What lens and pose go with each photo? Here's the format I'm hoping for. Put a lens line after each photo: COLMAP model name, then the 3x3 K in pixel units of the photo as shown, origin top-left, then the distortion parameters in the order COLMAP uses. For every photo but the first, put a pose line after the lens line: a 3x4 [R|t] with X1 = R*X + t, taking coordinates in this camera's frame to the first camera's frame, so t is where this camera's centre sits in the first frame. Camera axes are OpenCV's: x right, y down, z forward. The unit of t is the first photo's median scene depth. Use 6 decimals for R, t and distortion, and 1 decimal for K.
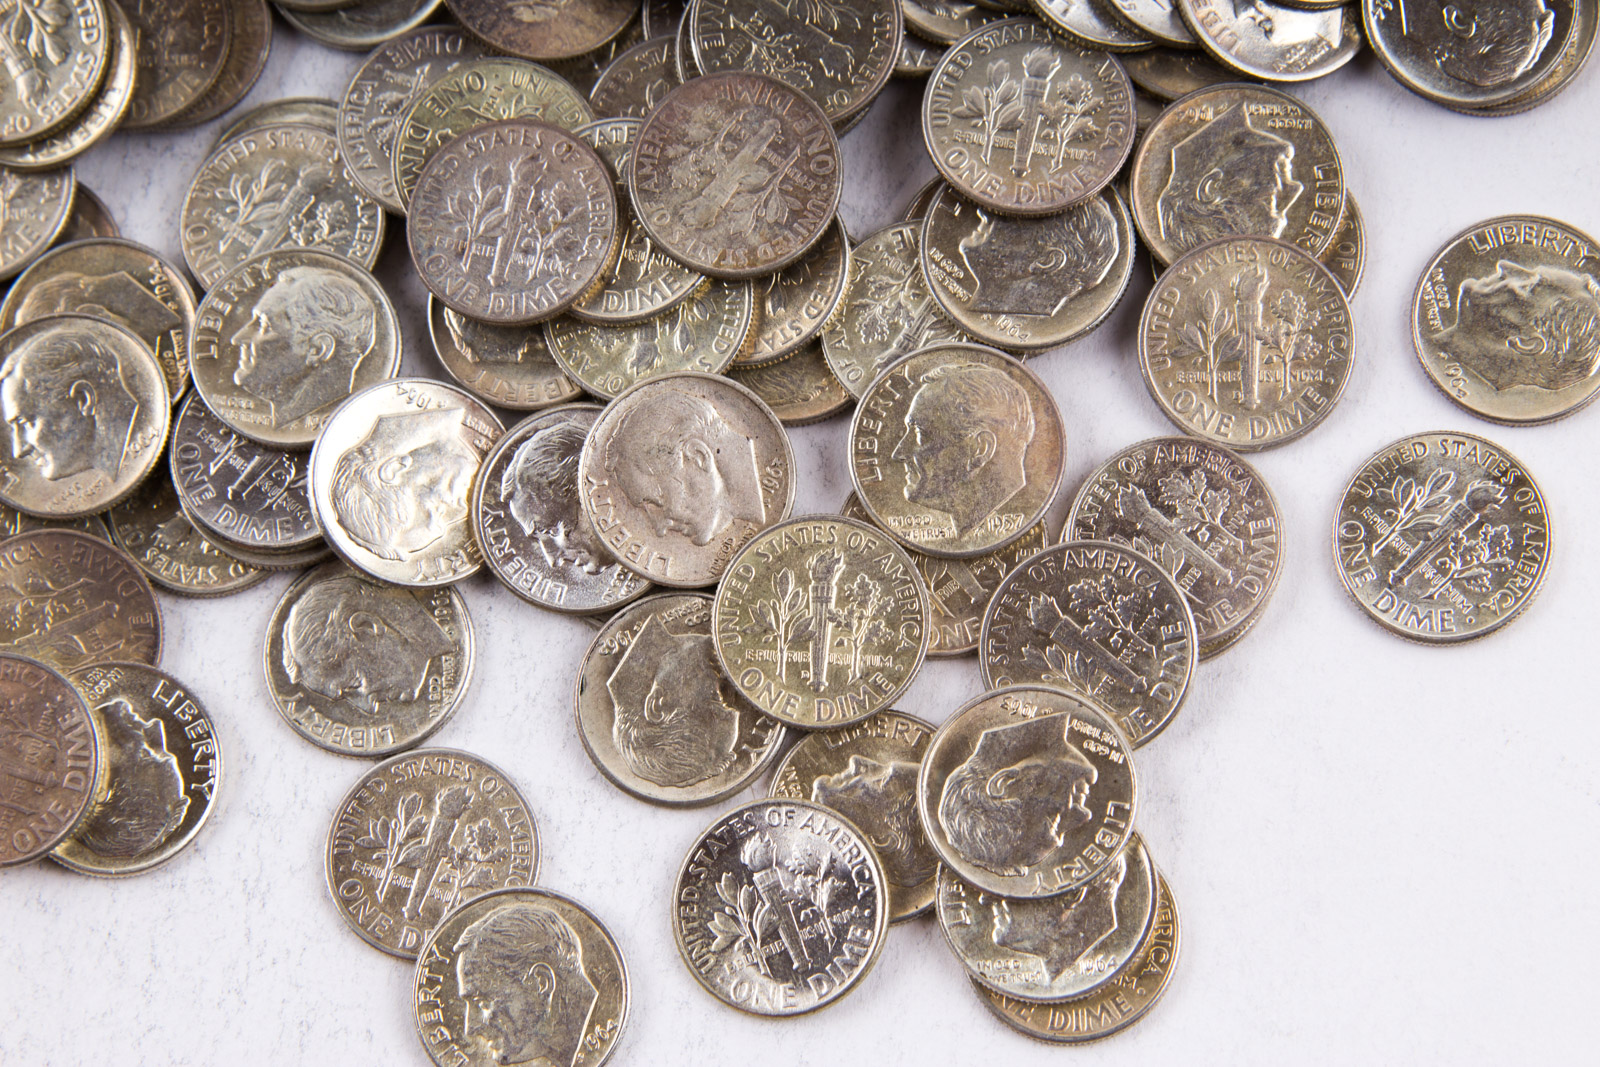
lens RADIAL K [[4627.5, 0, 800.0], [0, 4627.5, 533.5], [0, 0, 1]] dist [0.010317, 0.449302]
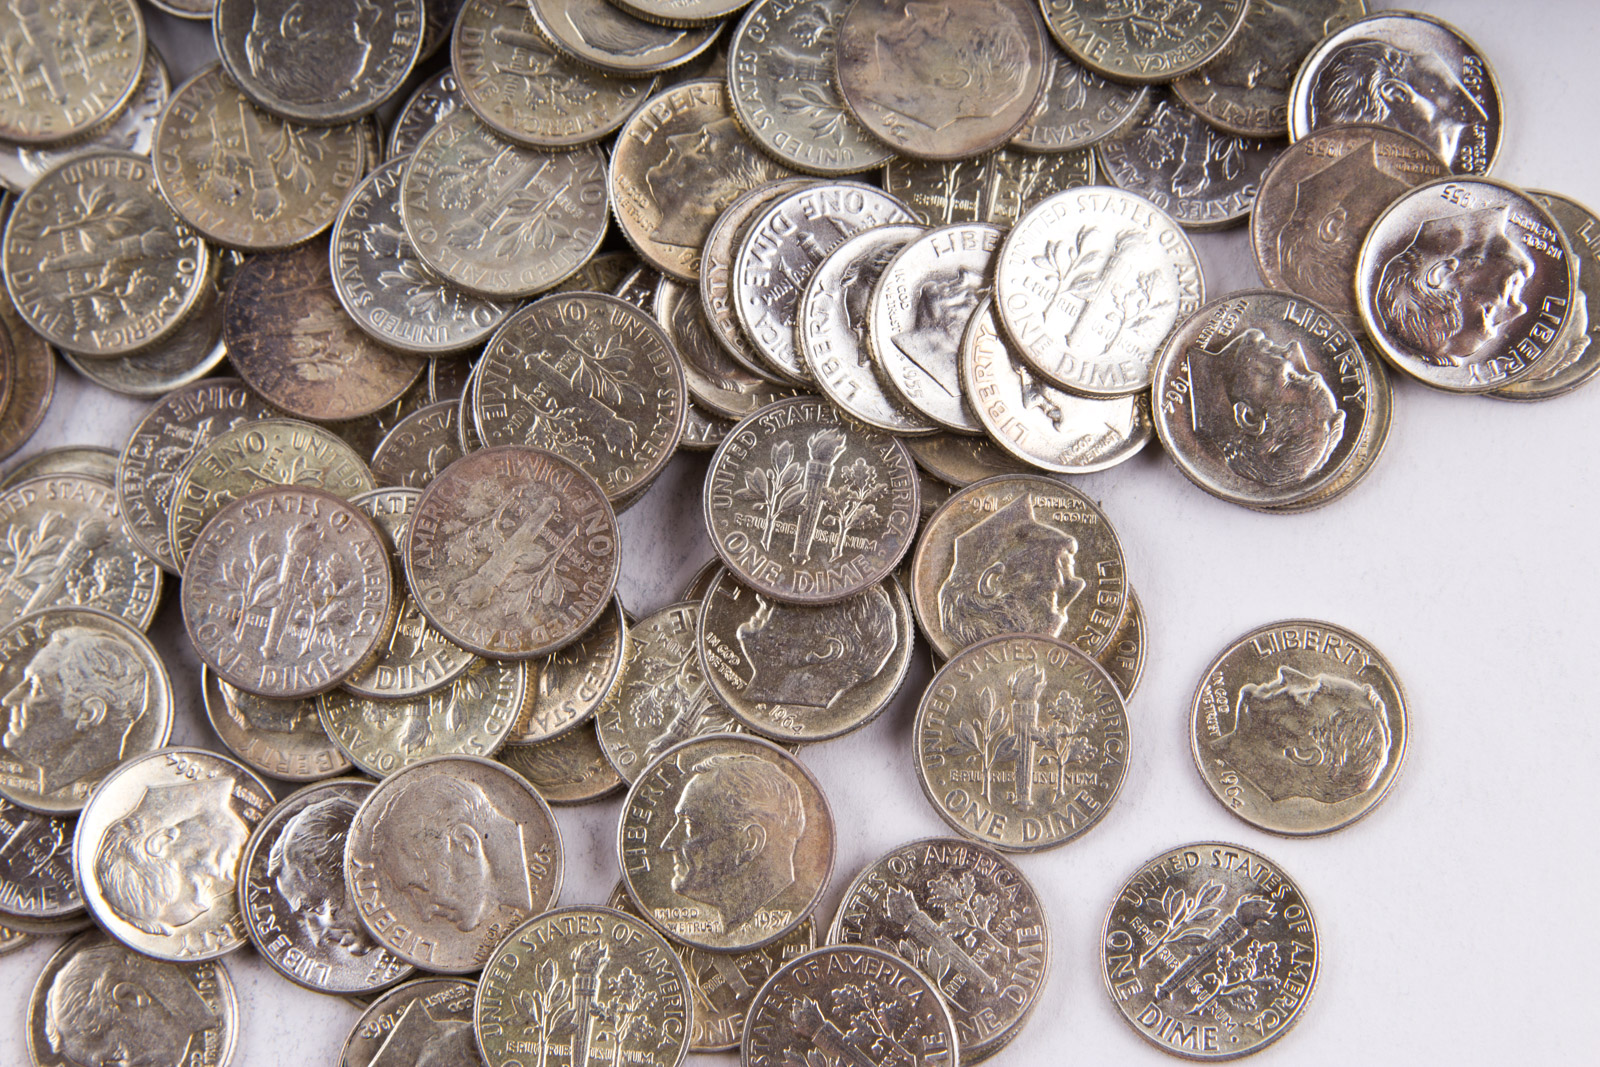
lens RADIAL K [[4627.5, 0, 800.0], [0, 4627.5, 533.5], [0, 0, 1]] dist [0.010317, 0.449302]
pose [[0.999589, 0.027146, -0.009245, 0.056610], [-0.026614, 0.998213, 0.053496, -0.136595], [0.010680, -0.053228, 0.998525, 0.014291]]
